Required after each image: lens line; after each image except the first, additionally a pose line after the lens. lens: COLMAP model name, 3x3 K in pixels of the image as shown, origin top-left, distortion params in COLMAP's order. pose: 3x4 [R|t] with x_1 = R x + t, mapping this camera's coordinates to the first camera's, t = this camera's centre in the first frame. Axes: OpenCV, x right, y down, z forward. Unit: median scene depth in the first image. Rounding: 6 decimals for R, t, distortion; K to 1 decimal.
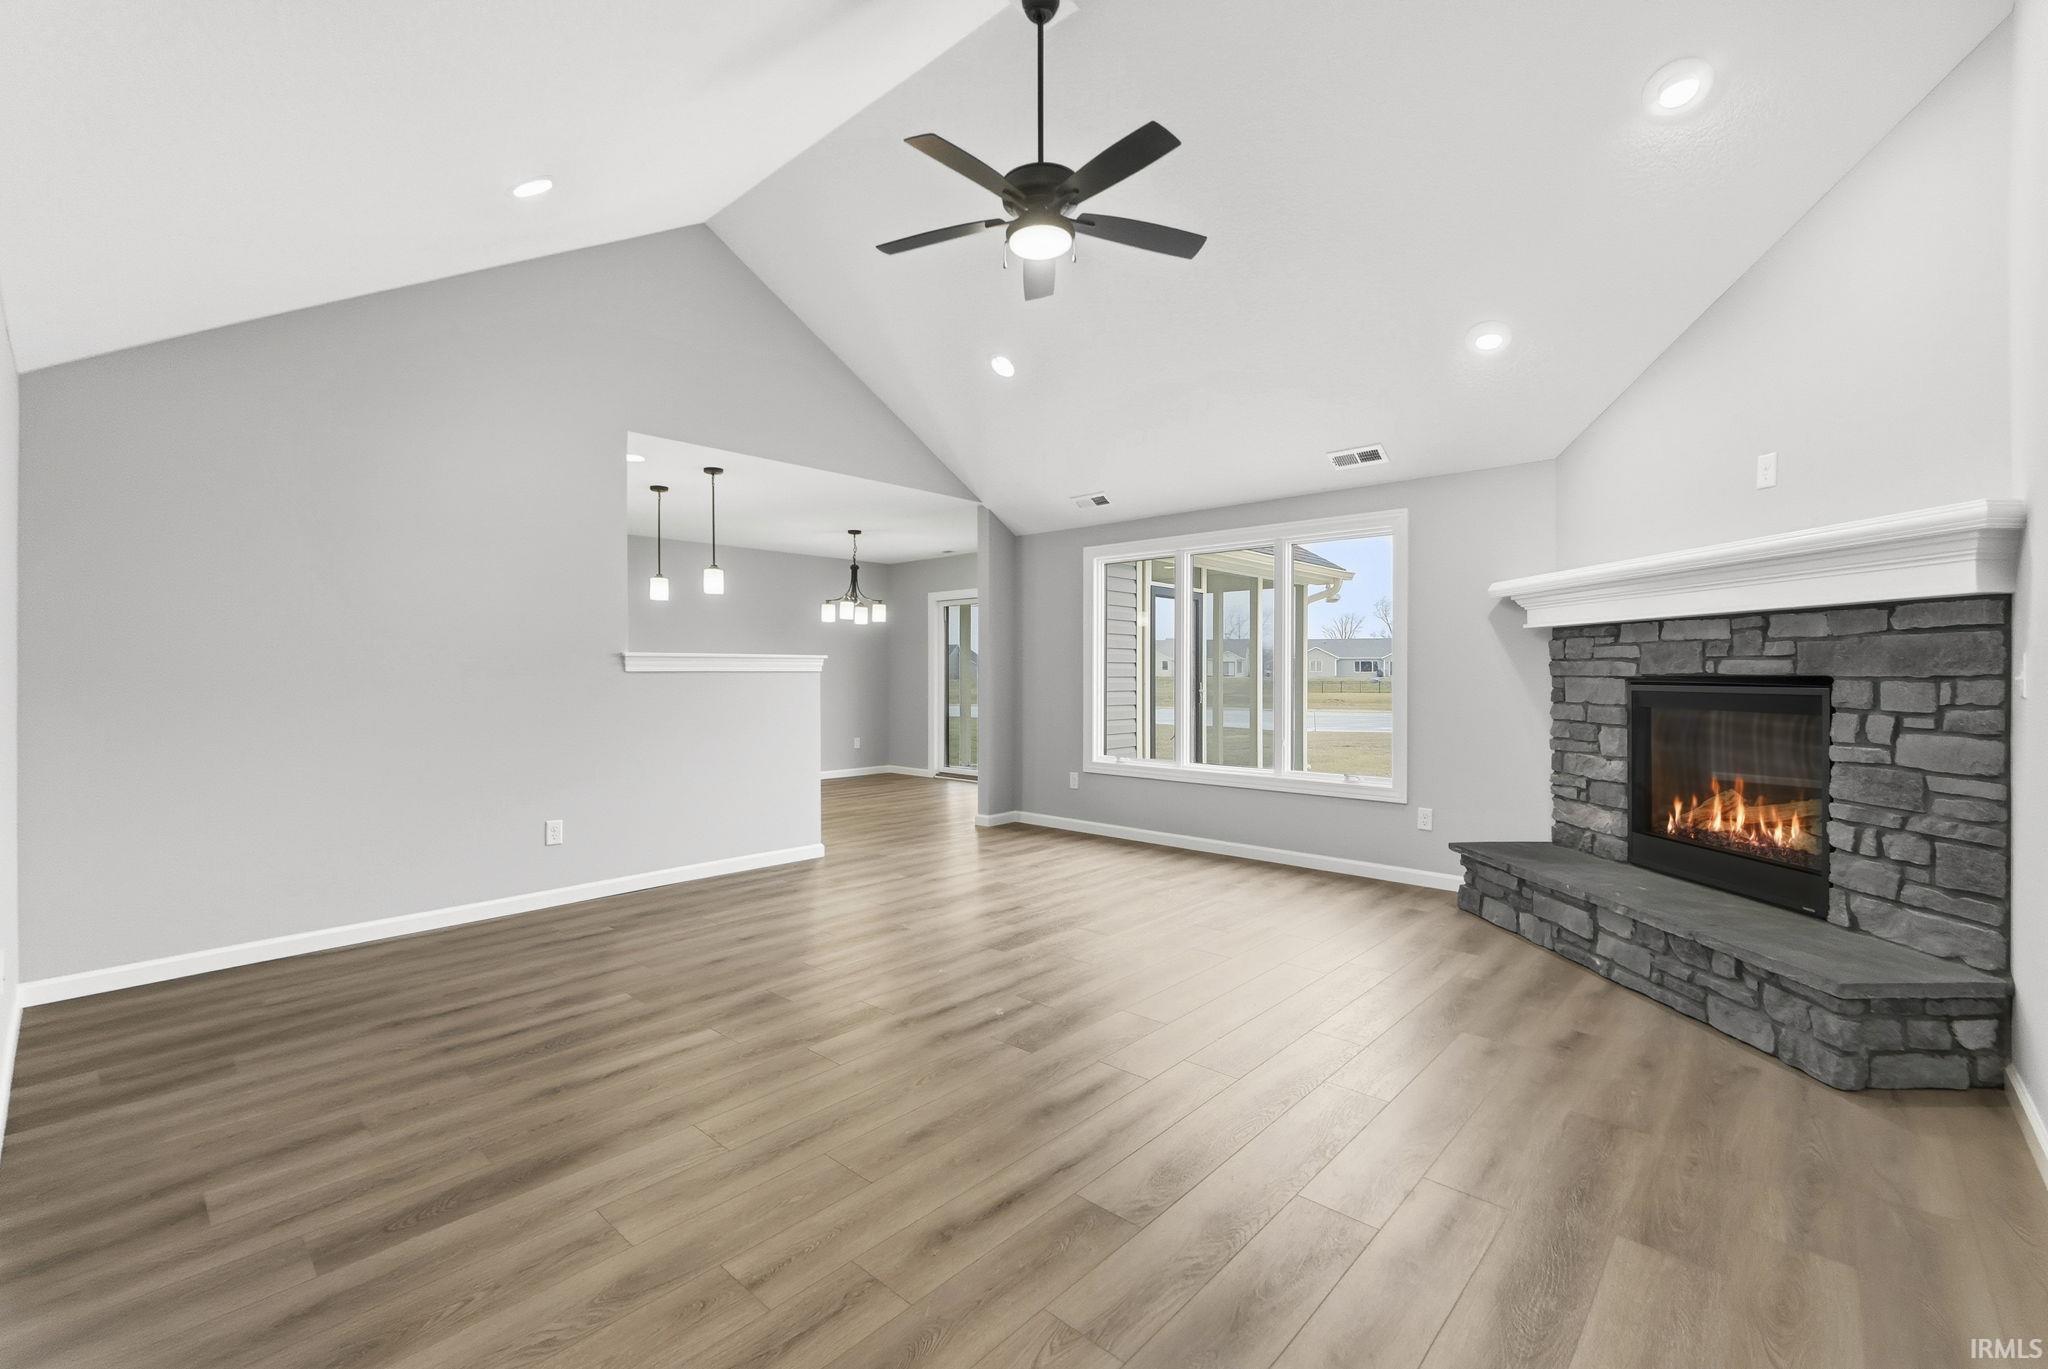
lens RADIAL K [[873.9, 0, 993.1], [0, 873.9, 666.9], [0, 0, 1]] dist [0.001258, 0.001655]
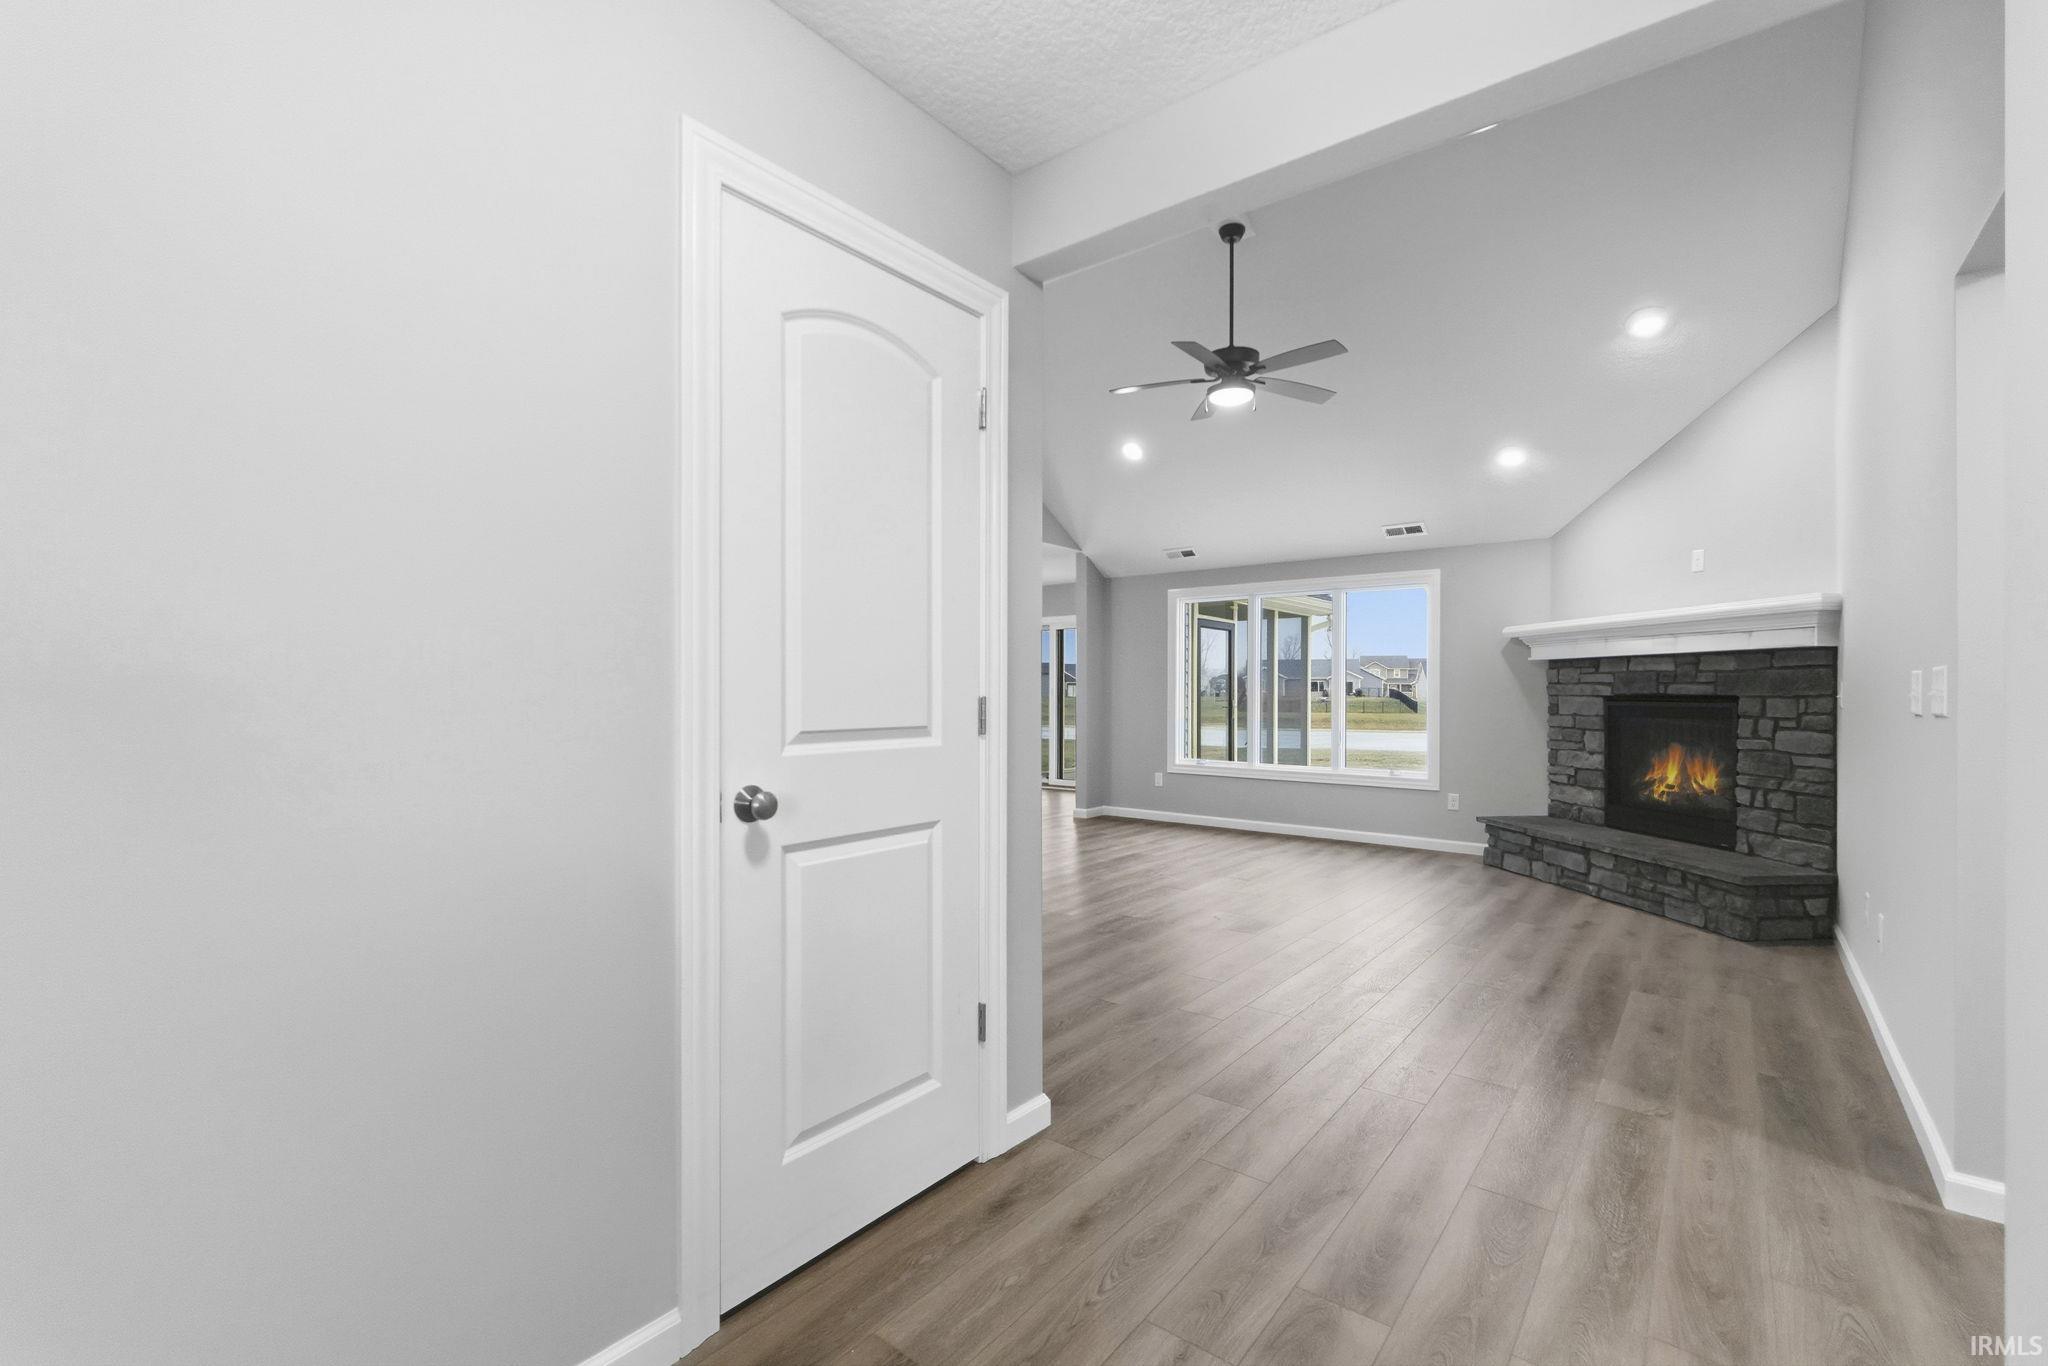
lens RADIAL K [[873.9, 0, 1015.1], [0, 873.9, 682.1], [0, 0, 1]] dist [0.001258, 0.001655]
pose [[0.997266, 0.004836, 0.073738, -0.387255], [-0.004480, 0.999977, -0.004997, 0.000389], [-0.073760, 0.004653, 0.997265, -0.403428]]
